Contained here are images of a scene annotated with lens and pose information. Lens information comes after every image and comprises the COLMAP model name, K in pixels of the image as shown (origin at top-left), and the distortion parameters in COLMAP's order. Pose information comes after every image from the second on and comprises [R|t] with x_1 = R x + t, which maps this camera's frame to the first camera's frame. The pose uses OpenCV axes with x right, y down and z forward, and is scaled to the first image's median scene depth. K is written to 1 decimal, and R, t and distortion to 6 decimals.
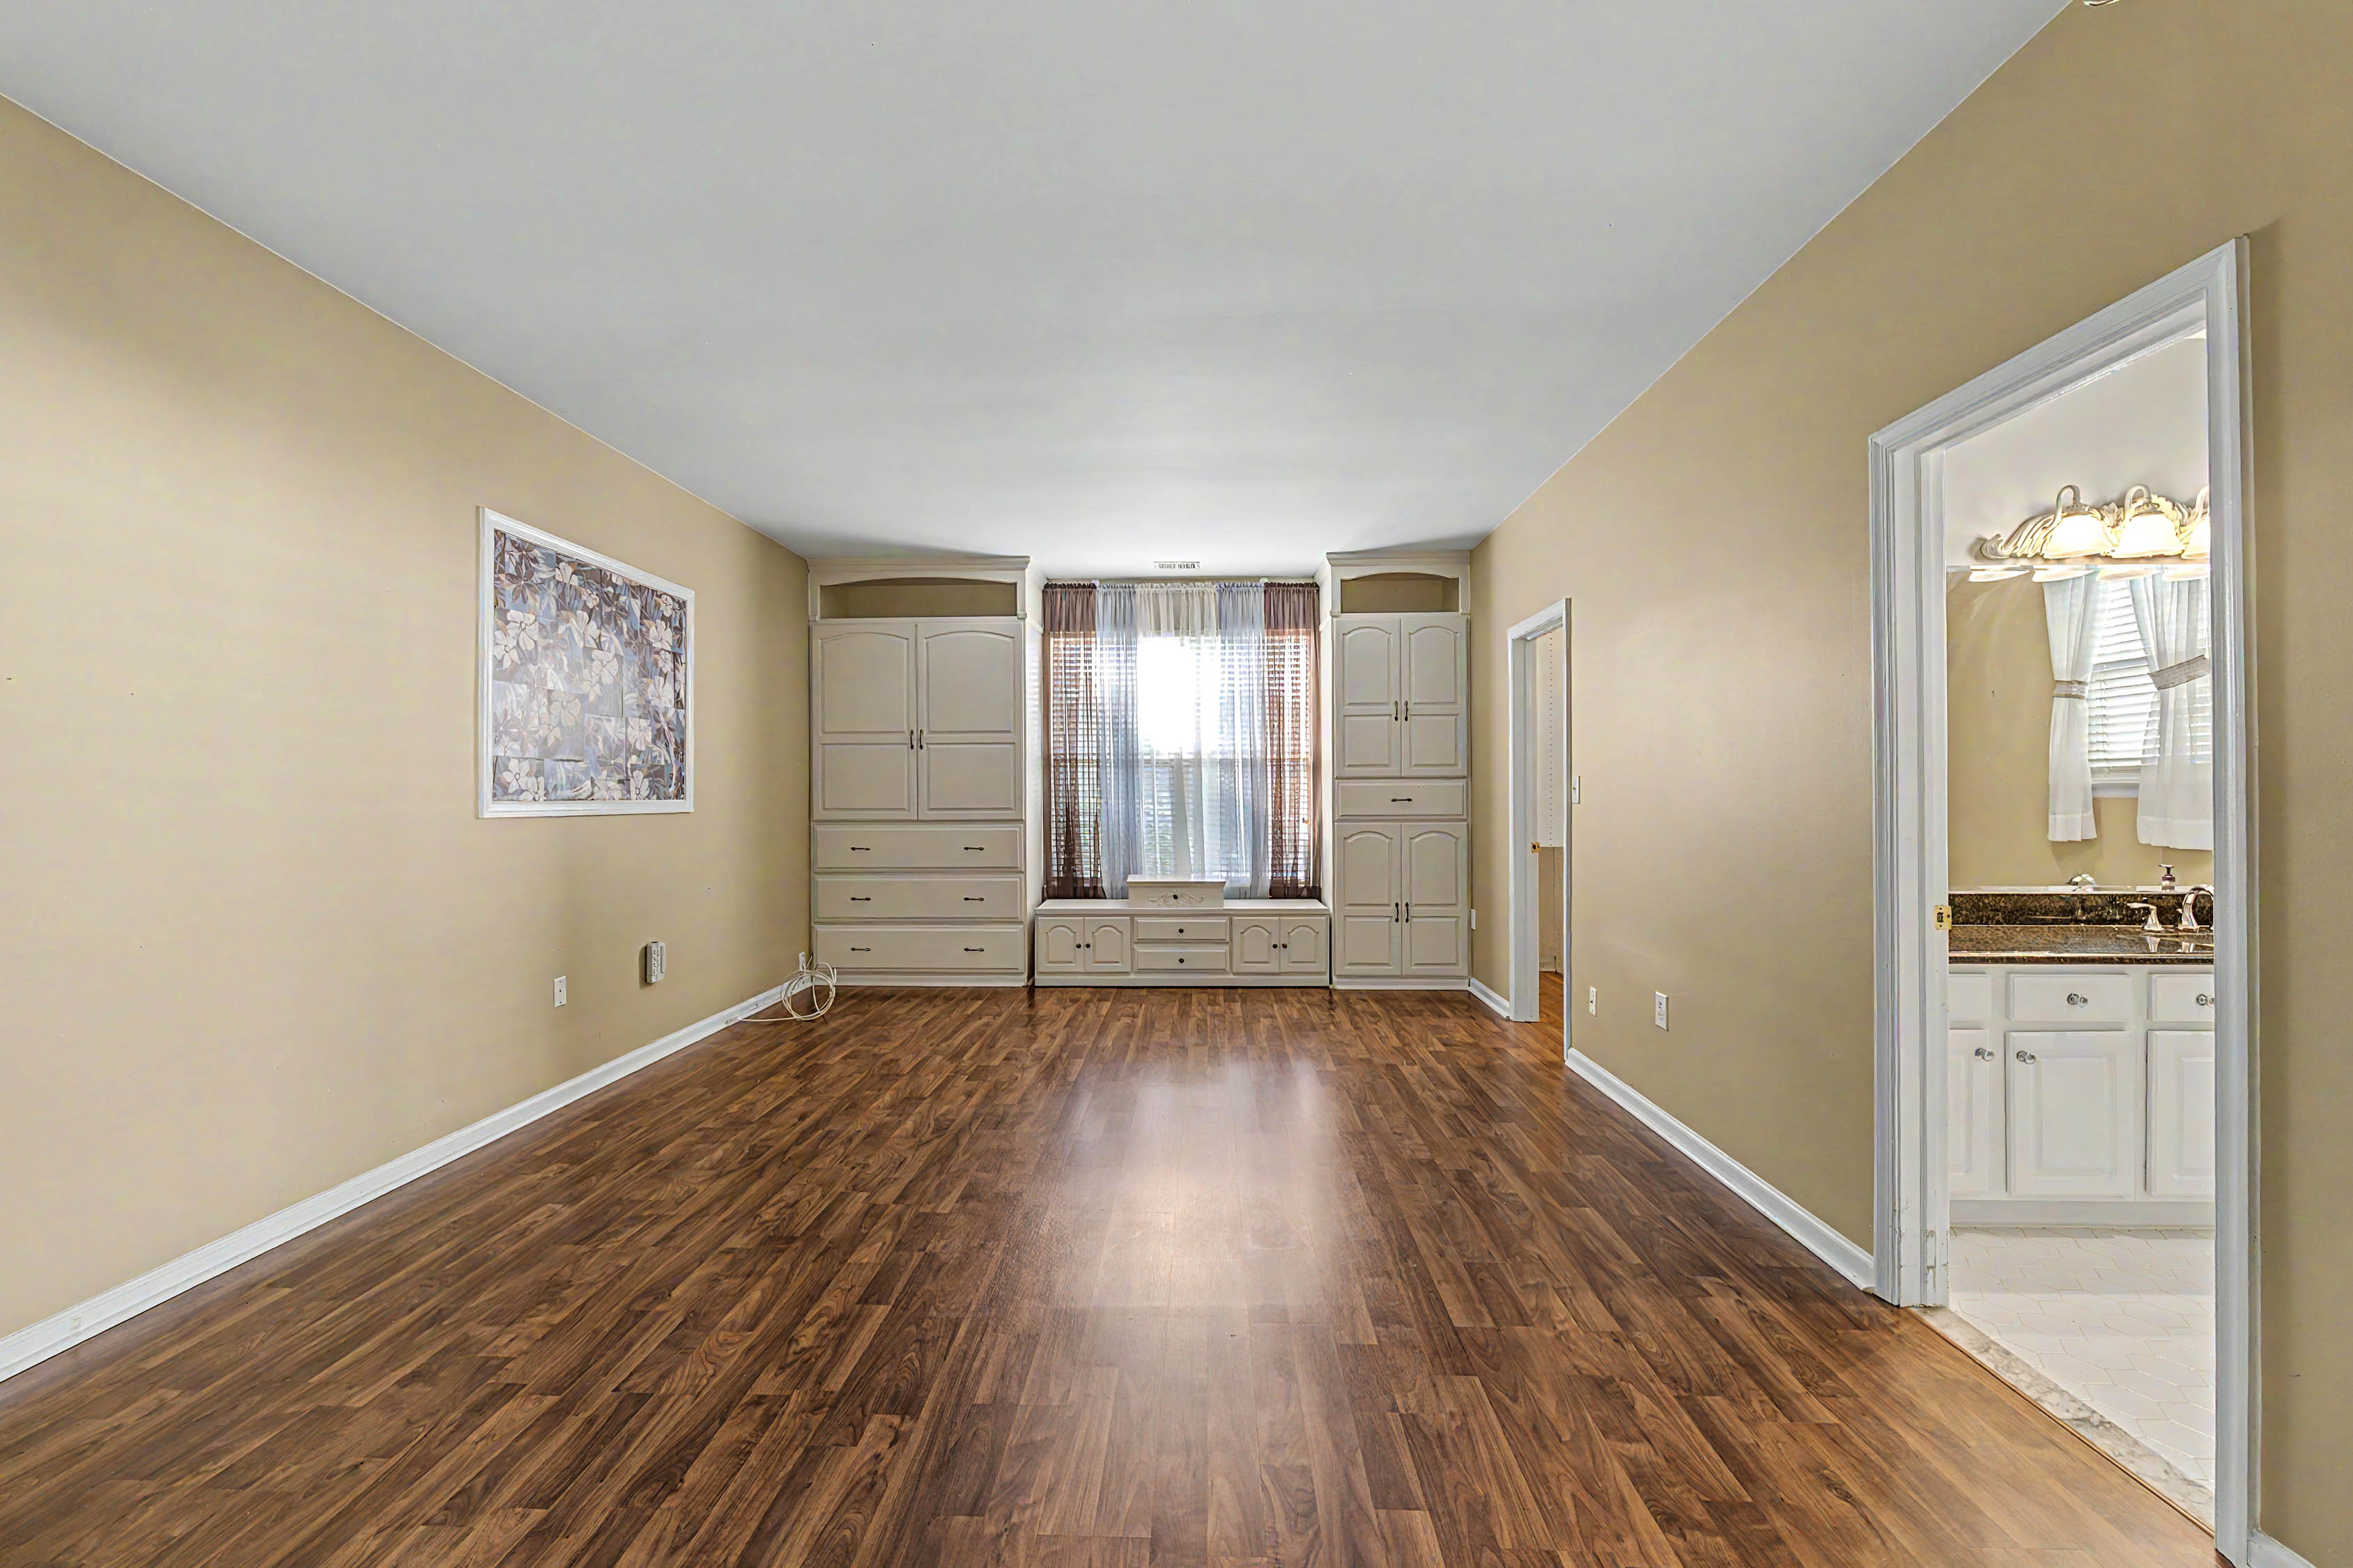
lens RADIAL K [[931.0, 0, 1171.4], [0, 931.0, 787.4], [0, 0, 1]] dist [-0.008360, -0.000308]
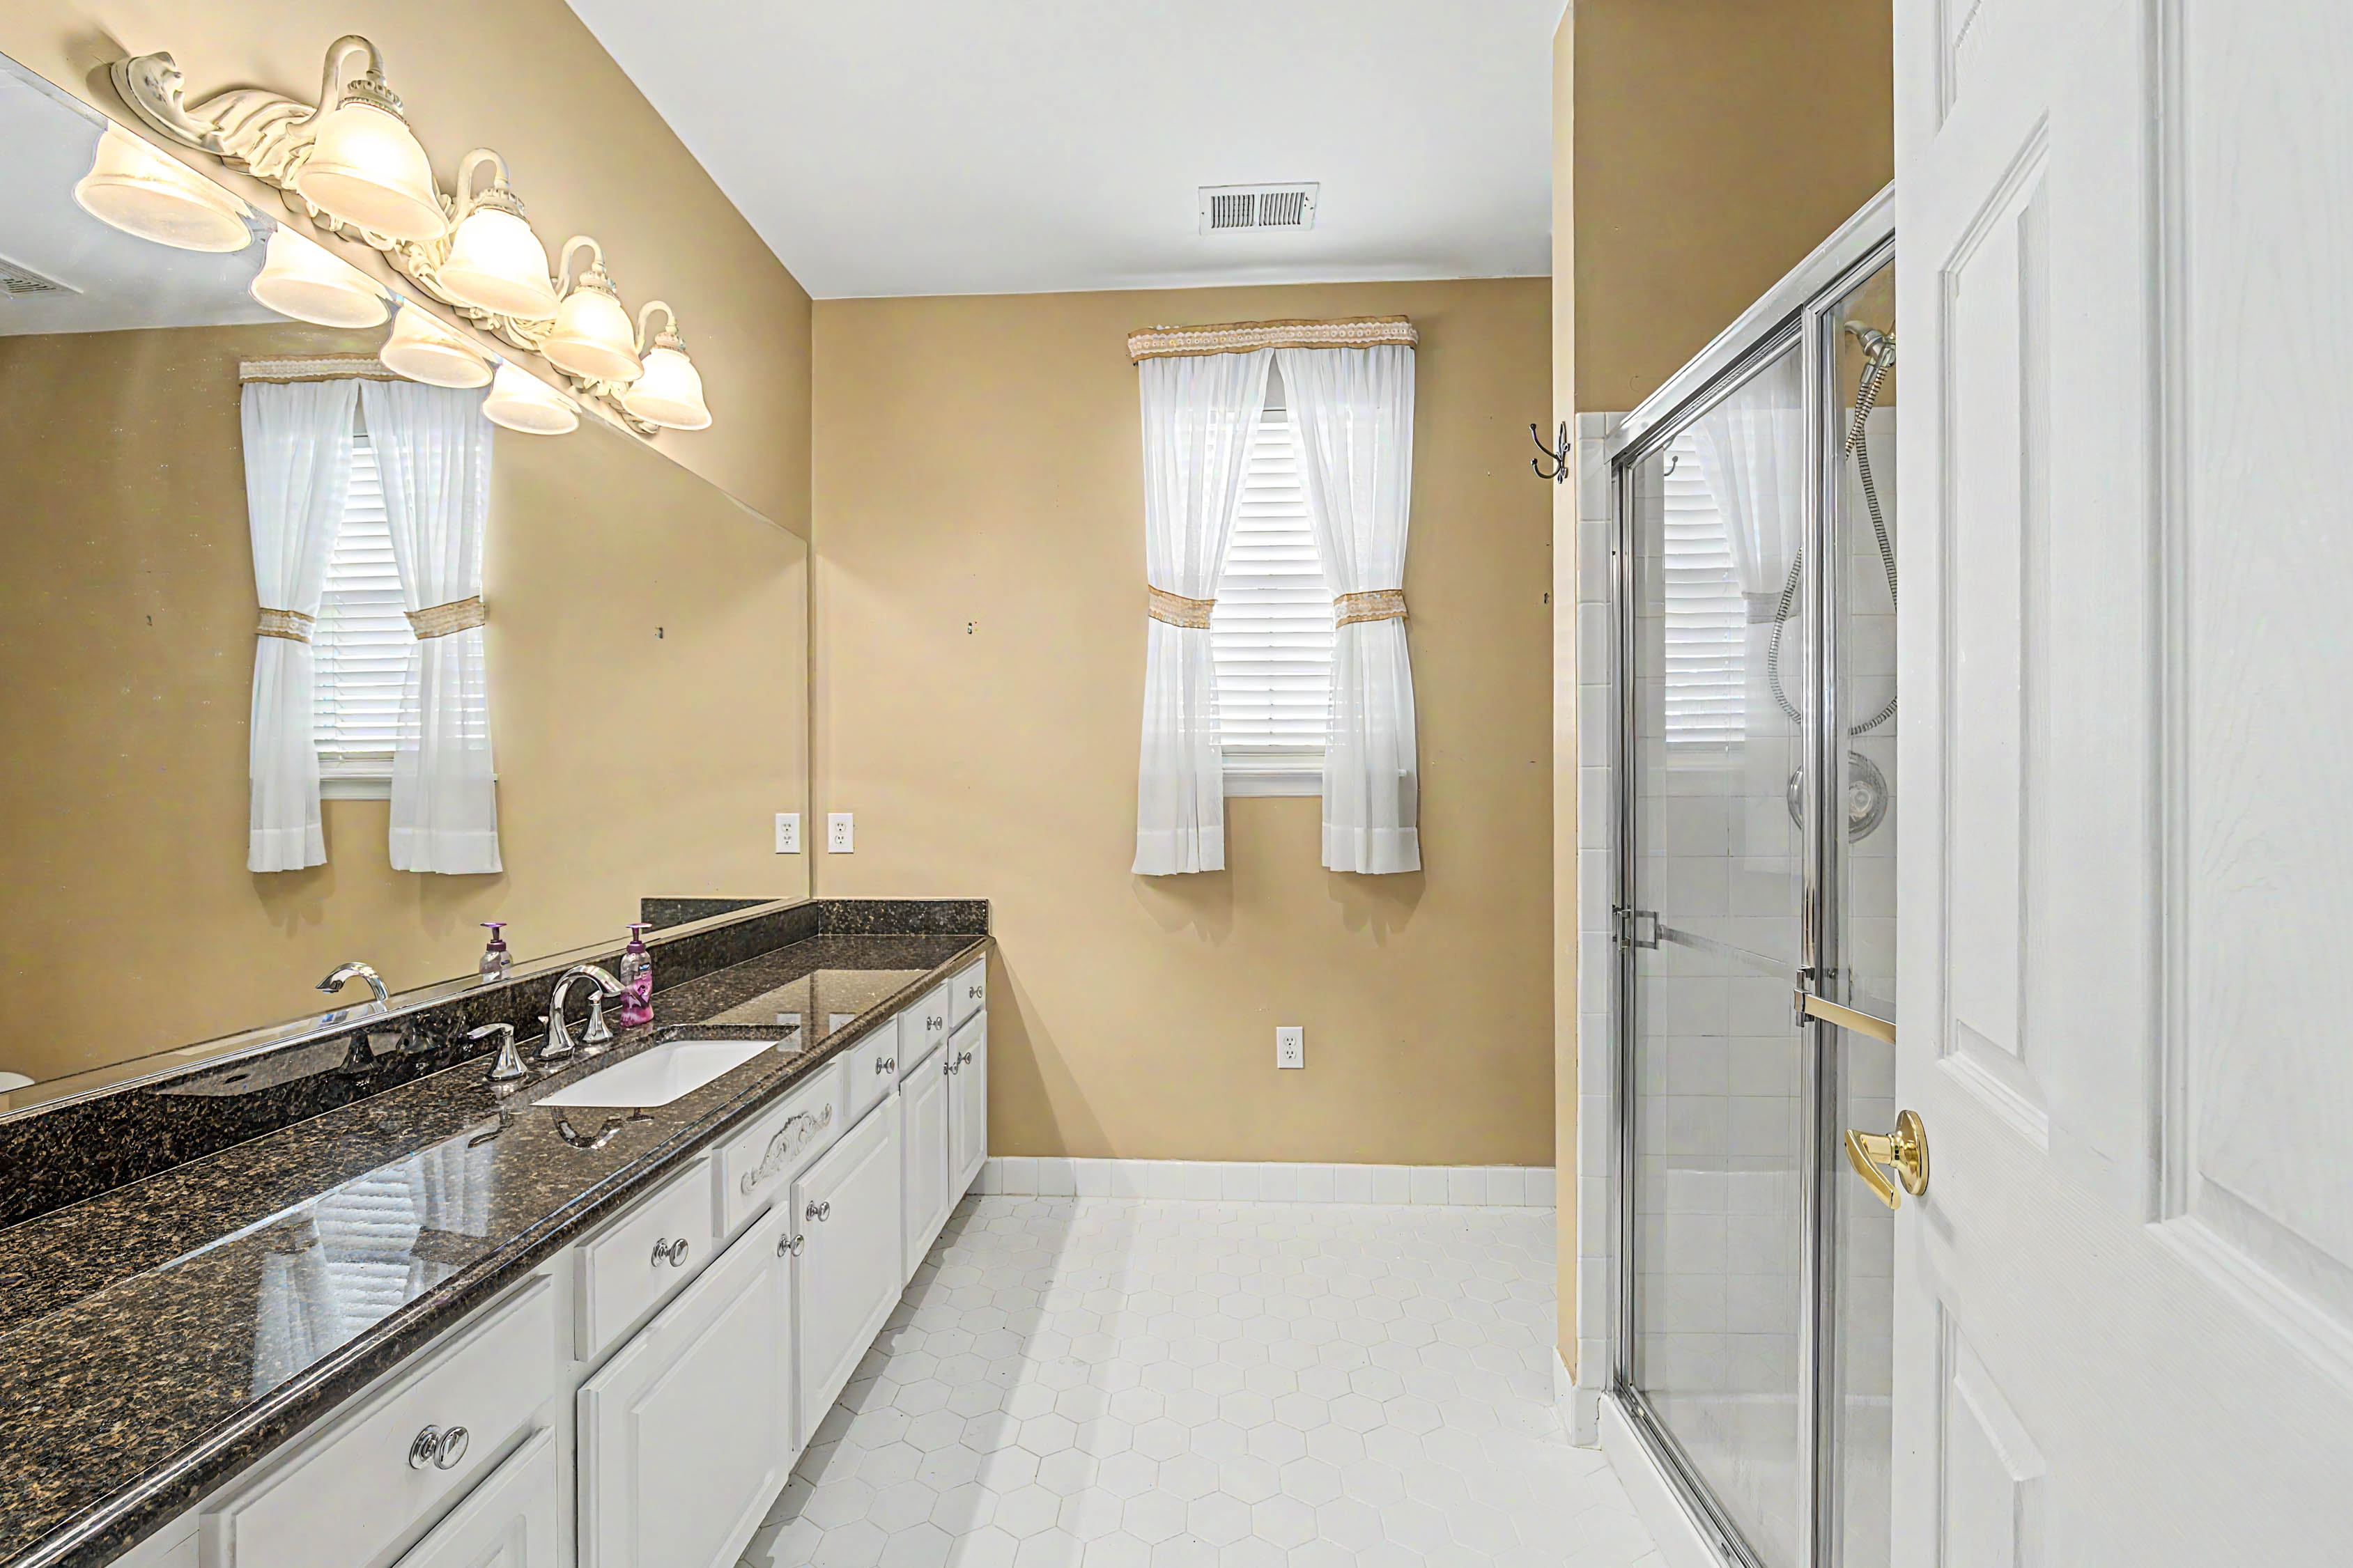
lens RADIAL K [[931.0, 0, 1170.2], [0, 931.0, 794.7], [0, 0, 1]] dist [-0.008360, -0.000308]
pose [[0.009590, 0.001968, 0.999952, 0.378131], [-0.006827, 0.999975, -0.001903, 0.005216], [-0.999931, -0.006808, 0.009603, 0.420998]]
